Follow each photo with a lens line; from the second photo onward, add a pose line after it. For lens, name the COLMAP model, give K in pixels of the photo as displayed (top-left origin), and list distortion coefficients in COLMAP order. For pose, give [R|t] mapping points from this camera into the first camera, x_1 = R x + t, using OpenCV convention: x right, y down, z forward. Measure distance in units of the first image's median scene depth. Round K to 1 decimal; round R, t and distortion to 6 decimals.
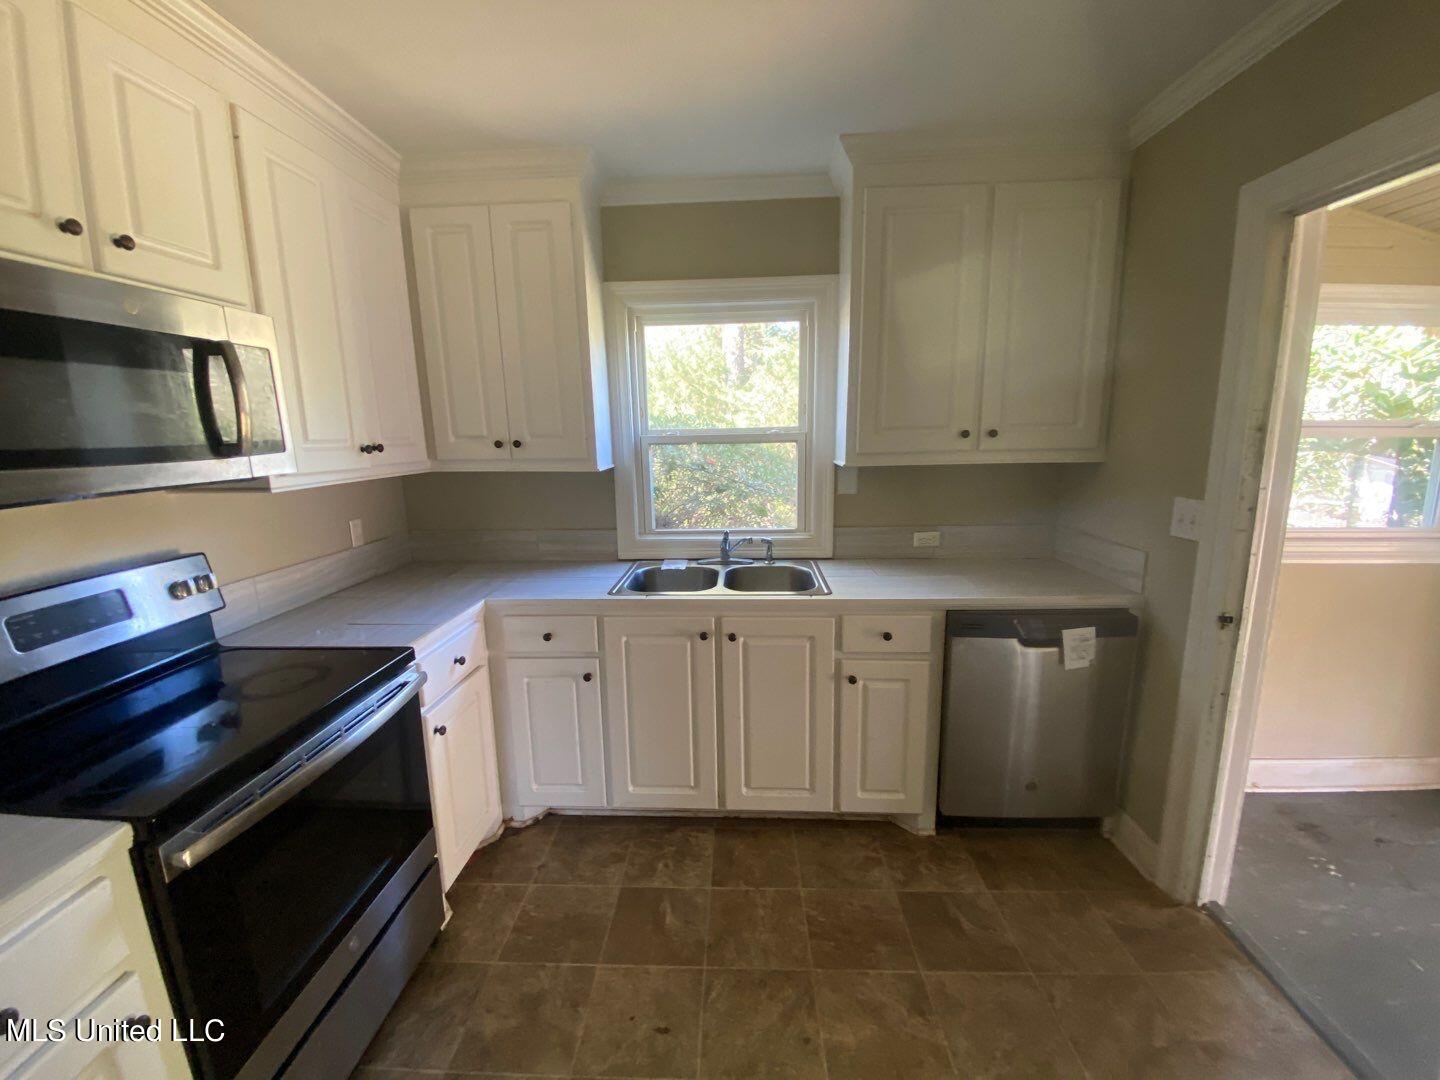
lens RADIAL K [[582.9, 0, 726.3], [0, 582.9, 540.0], [0, 0, 1]] dist [0.003611, -0.001515]
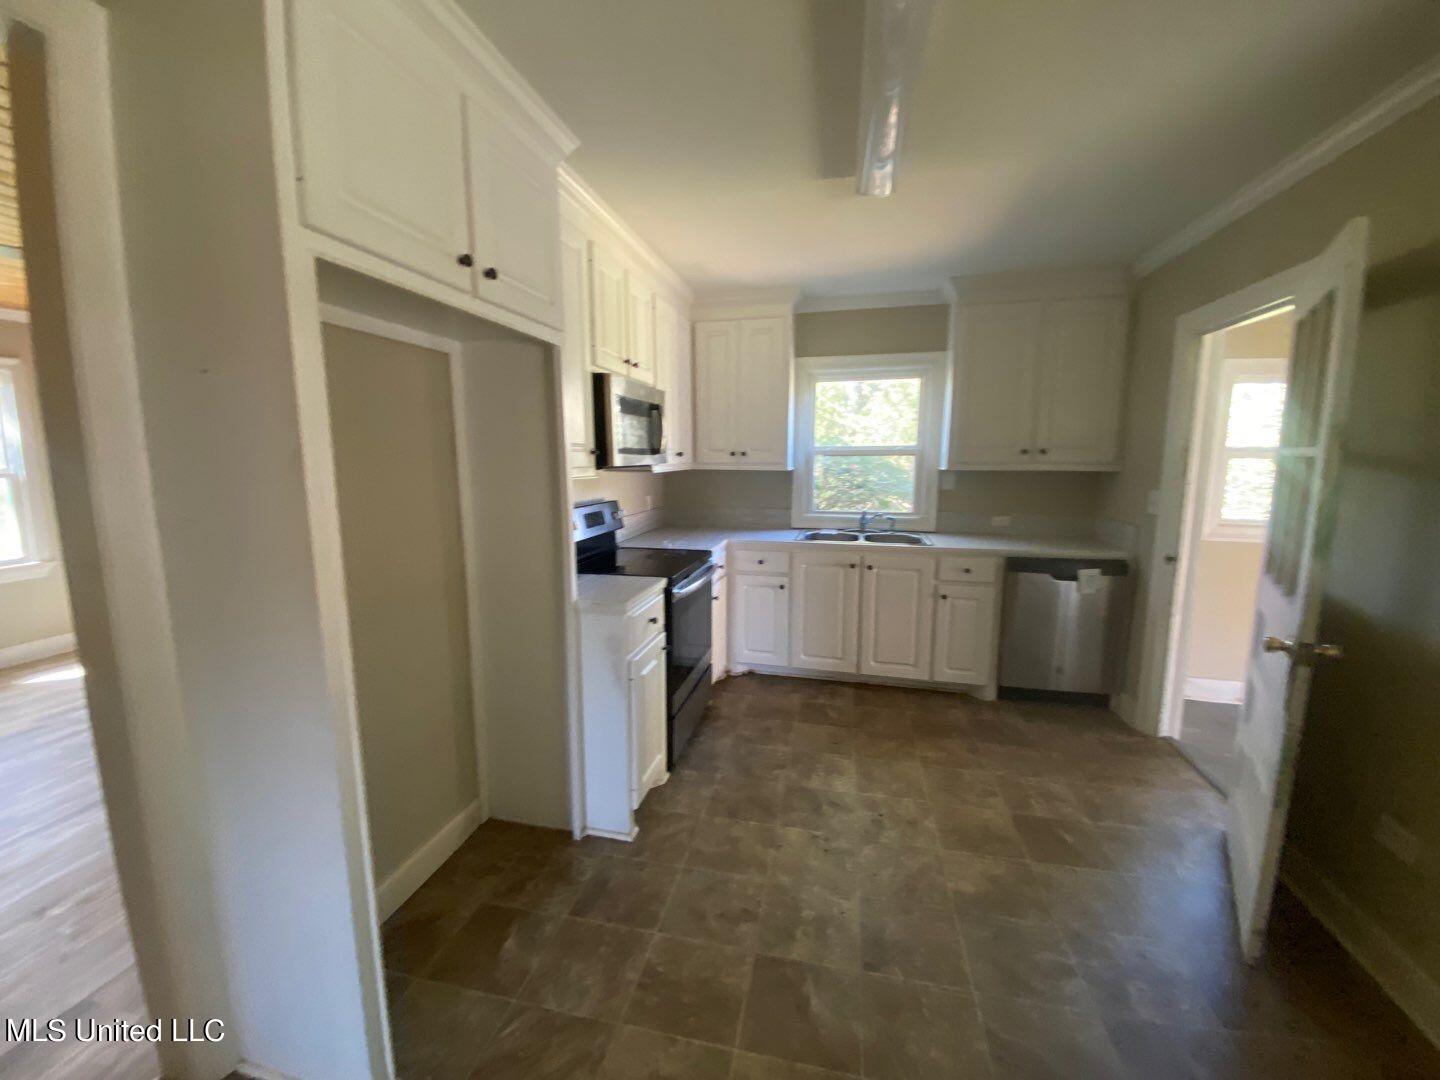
lens RADIAL K [[582.9, 0, 708.6], [0, 582.9, 537.6], [0, 0, 1]] dist [0.003611, -0.001515]
pose [[0.978489, 0.046249, -0.201049, -0.109023], [-0.053694, 0.998053, -0.031735, 0.153331], [0.199190, 0.041848, 0.979067, -0.737608]]
